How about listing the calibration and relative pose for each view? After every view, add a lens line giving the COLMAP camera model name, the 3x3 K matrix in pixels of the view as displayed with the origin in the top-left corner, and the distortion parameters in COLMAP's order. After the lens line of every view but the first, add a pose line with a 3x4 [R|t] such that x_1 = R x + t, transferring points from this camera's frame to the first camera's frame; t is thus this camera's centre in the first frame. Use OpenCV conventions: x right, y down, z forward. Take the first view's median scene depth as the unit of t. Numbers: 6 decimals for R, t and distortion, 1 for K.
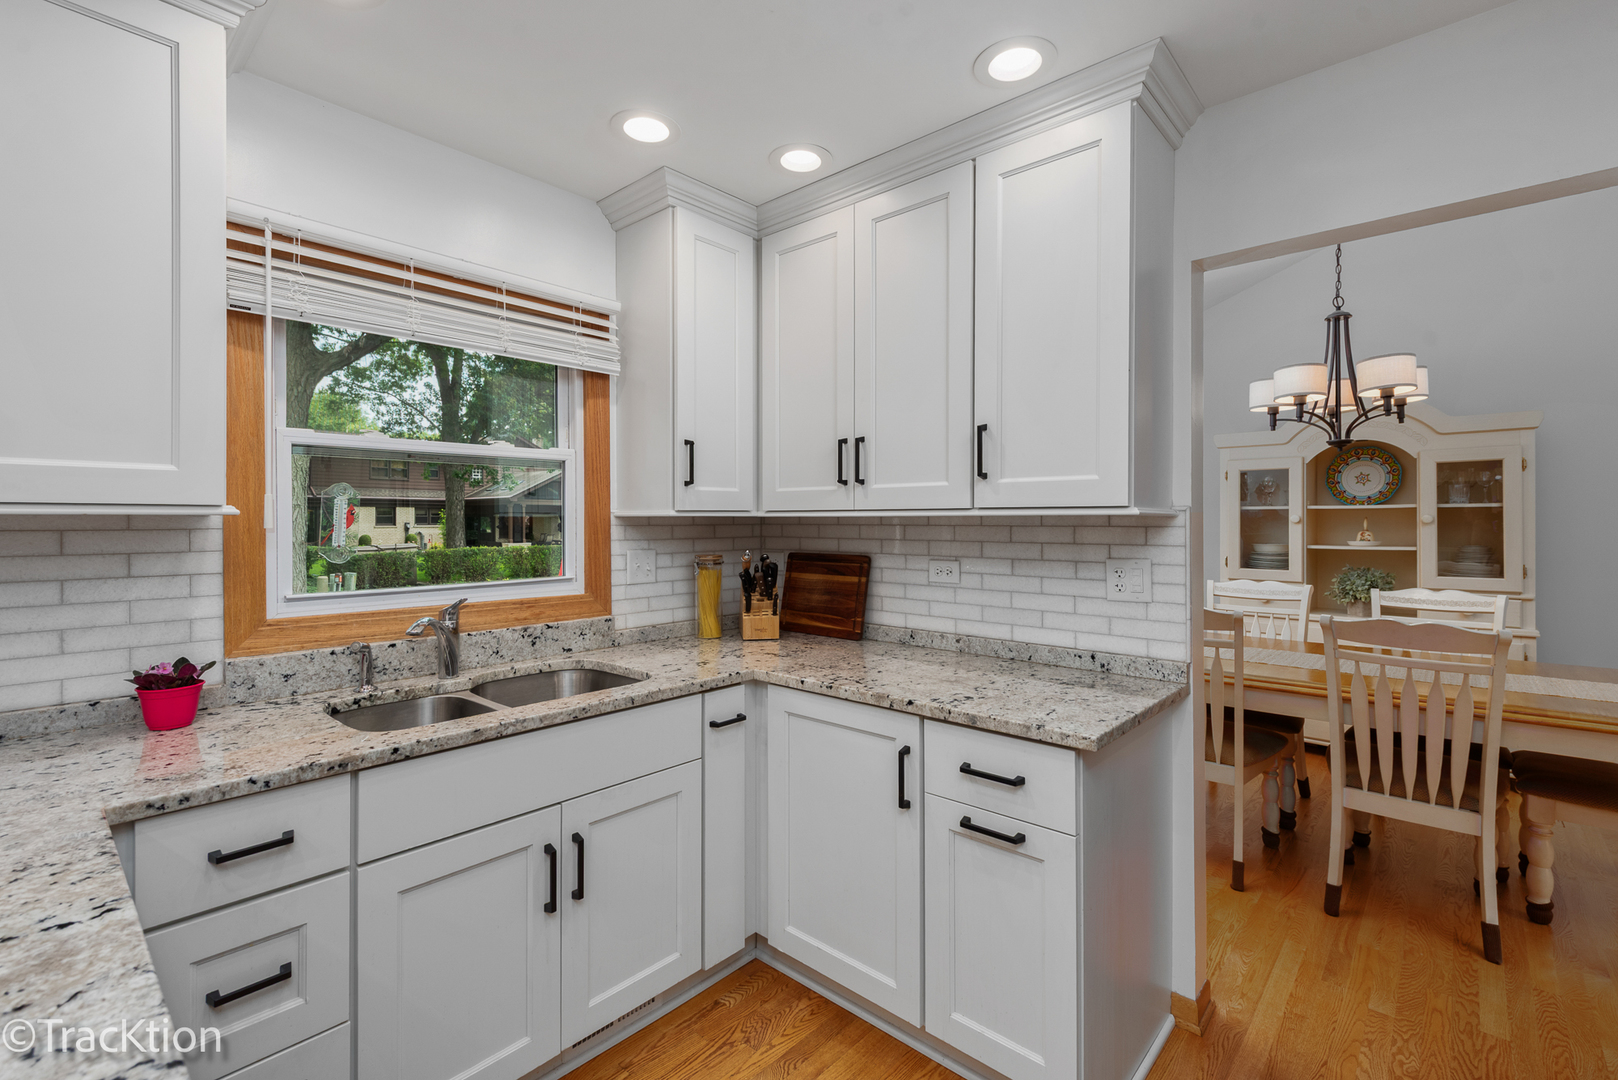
lens RADIAL K [[721.5, 0, 805.2], [0, 721.5, 528.8], [0, 0, 1]] dist [0.000309, -0.000255]
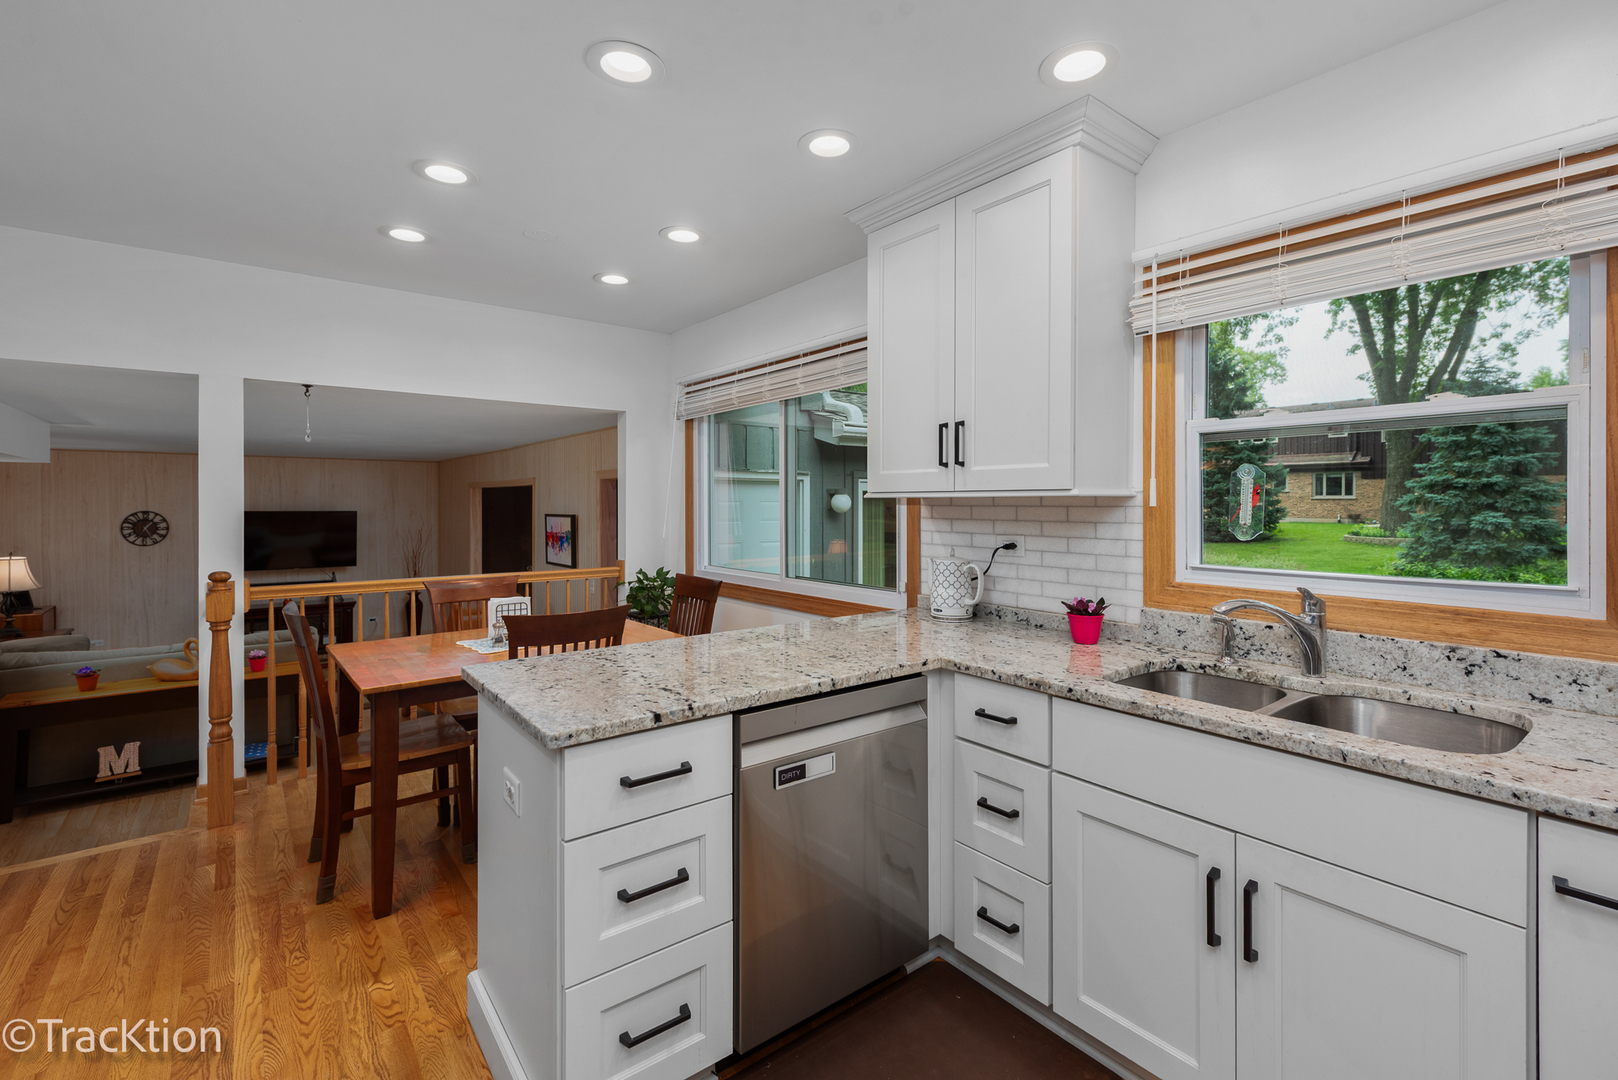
lens RADIAL K [[763.1, 0, 820.7], [0, 763.1, 498.6], [0, 0, 1]] dist [0.032431, -0.000733]
pose [[-0.183045, 0.004944, -0.983092, 0.651719], [-0.000528, 0.999987, 0.005127, -0.020312], [0.983104, 0.001457, -0.183040, 0.679131]]
